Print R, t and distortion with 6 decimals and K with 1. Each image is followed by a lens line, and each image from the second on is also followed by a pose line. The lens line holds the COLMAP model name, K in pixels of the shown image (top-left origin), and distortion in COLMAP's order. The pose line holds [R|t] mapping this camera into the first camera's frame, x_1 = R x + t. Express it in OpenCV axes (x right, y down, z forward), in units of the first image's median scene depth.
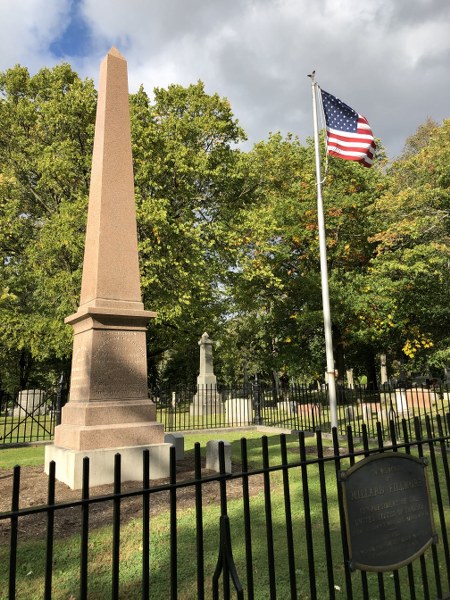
lens RADIAL K [[494.3, 0, 225.0], [0, 494.3, 300.0], [0, 0, 1]] dist [-0.000336, -0.001762]
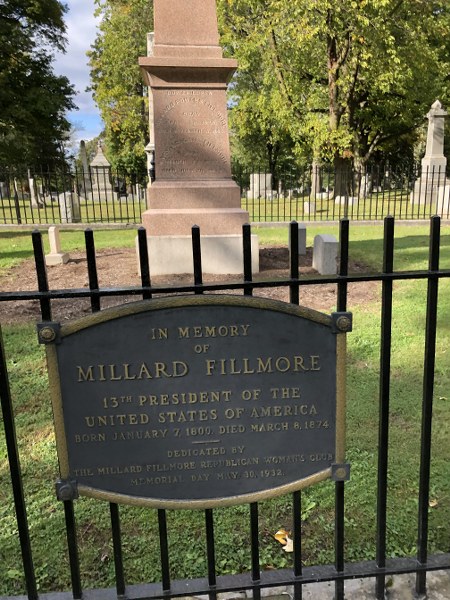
lens RADIAL K [[494.3, 0, 225.0], [0, 494.3, 300.0], [0, 0, 1]] dist [-0.000336, -0.001762]
pose [[0.870446, 0.136636, -0.472921, 0.087955], [0.072092, 0.914965, 0.397041, 0.021308], [0.486957, -0.379697, 0.786577, 0.103672]]
